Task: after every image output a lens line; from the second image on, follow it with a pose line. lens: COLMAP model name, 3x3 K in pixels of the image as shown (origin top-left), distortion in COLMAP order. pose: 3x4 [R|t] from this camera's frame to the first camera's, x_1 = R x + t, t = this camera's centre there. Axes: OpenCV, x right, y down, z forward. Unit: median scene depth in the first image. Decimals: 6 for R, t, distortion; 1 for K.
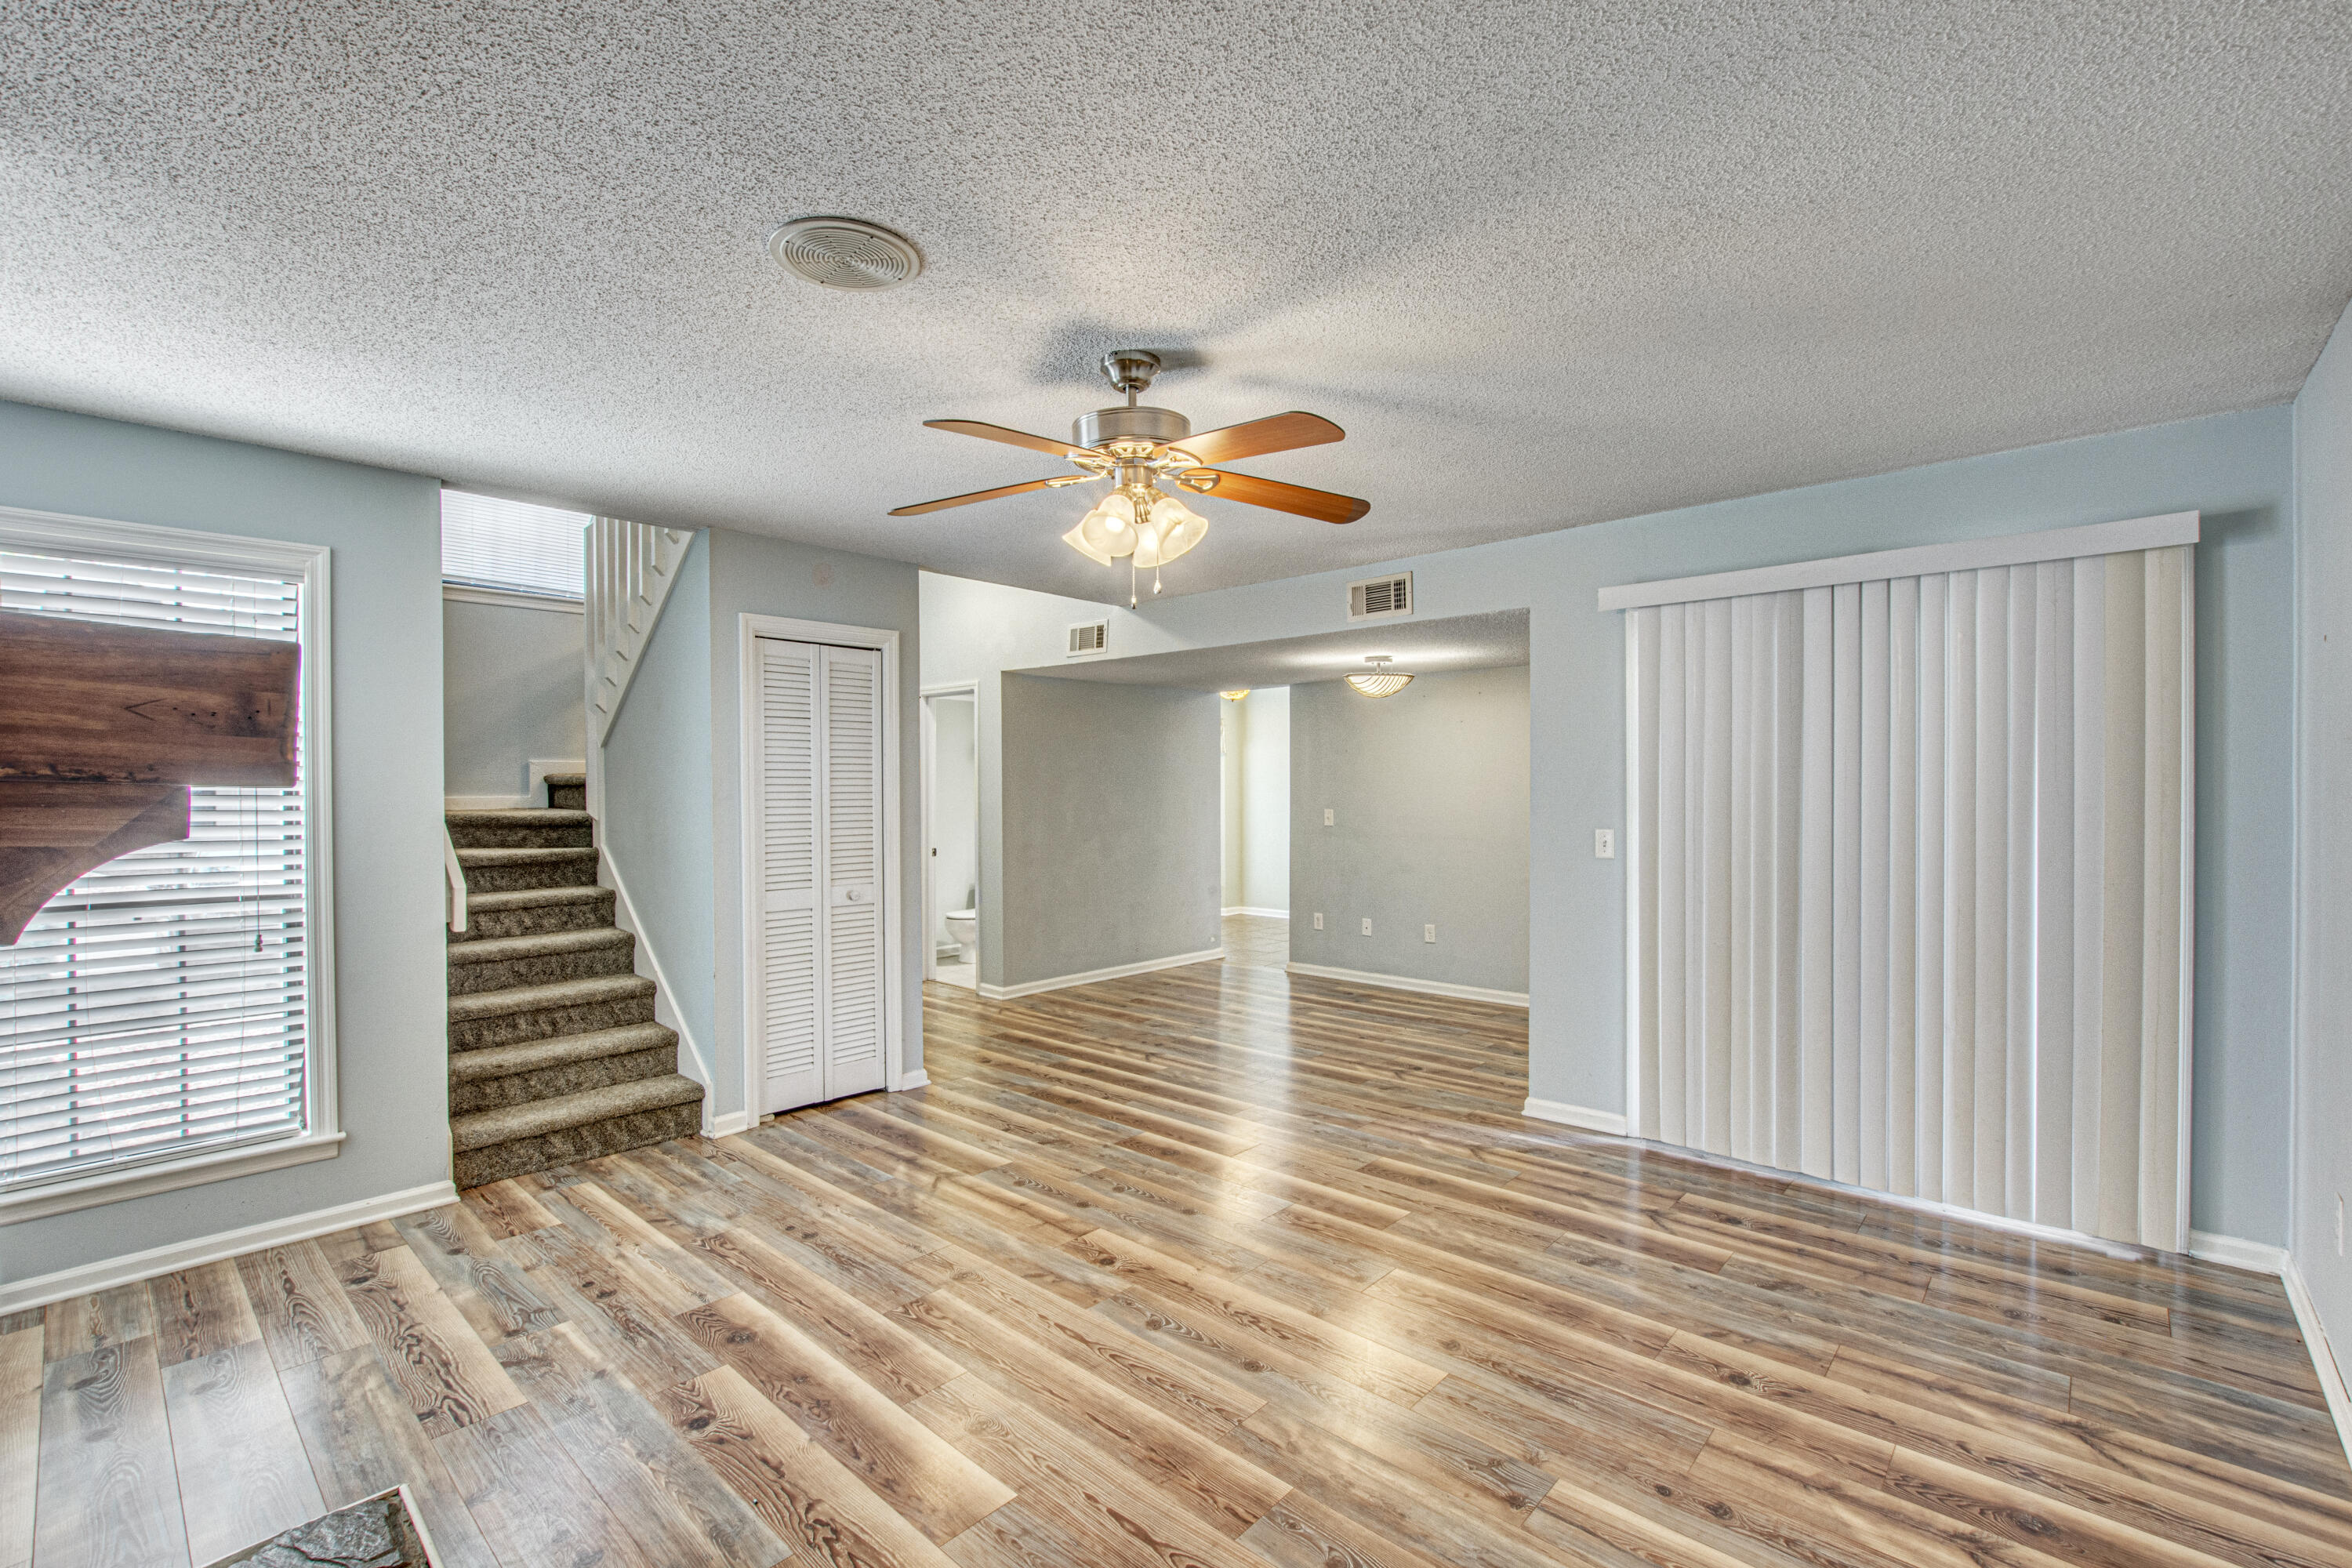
lens RADIAL K [[1050.9, 0, 1172.4], [0, 1050.9, 791.6], [0, 0, 1]] dist [-0.010876, 0.000261]
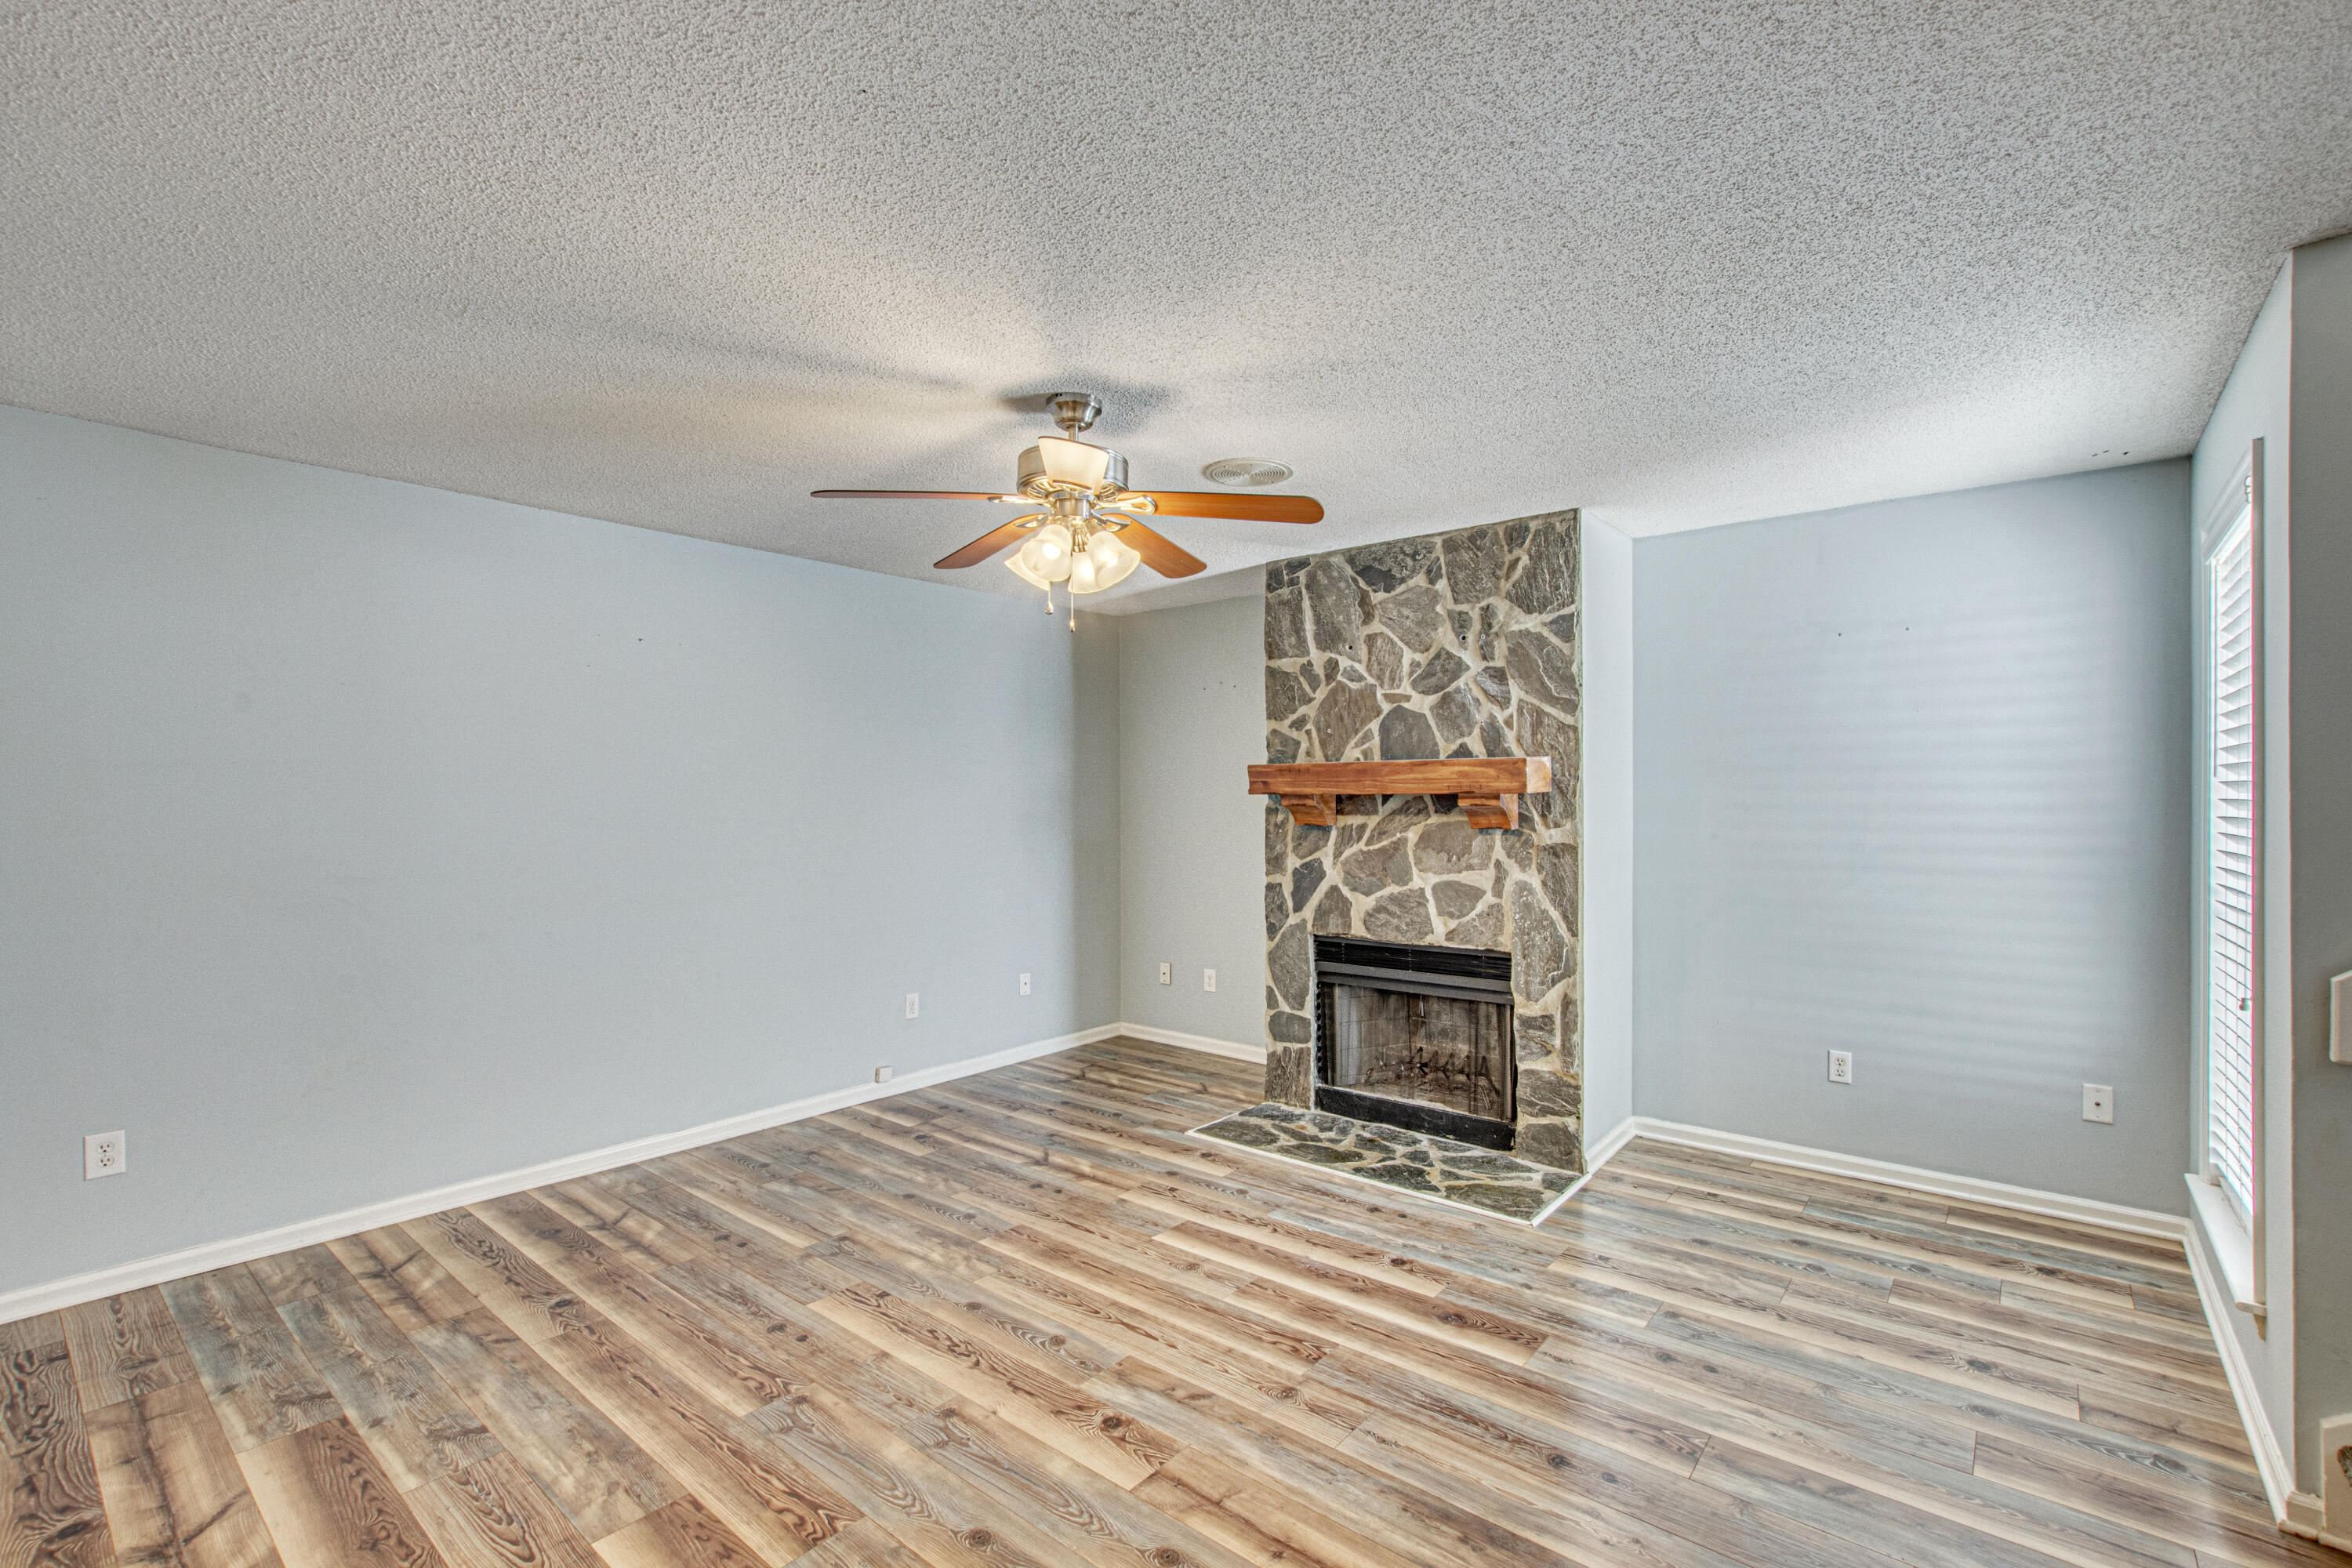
lens RADIAL K [[1050.9, 0, 1181.1], [0, 1050.9, 798.3], [0, 0, 1]] dist [-0.010876, 0.000261]
pose [[-0.998427, 0.006431, -0.055691, -0.084299], [0.005835, 0.999924, 0.010855, -0.014662], [0.055757, 0.010513, -0.998389, 2.034943]]
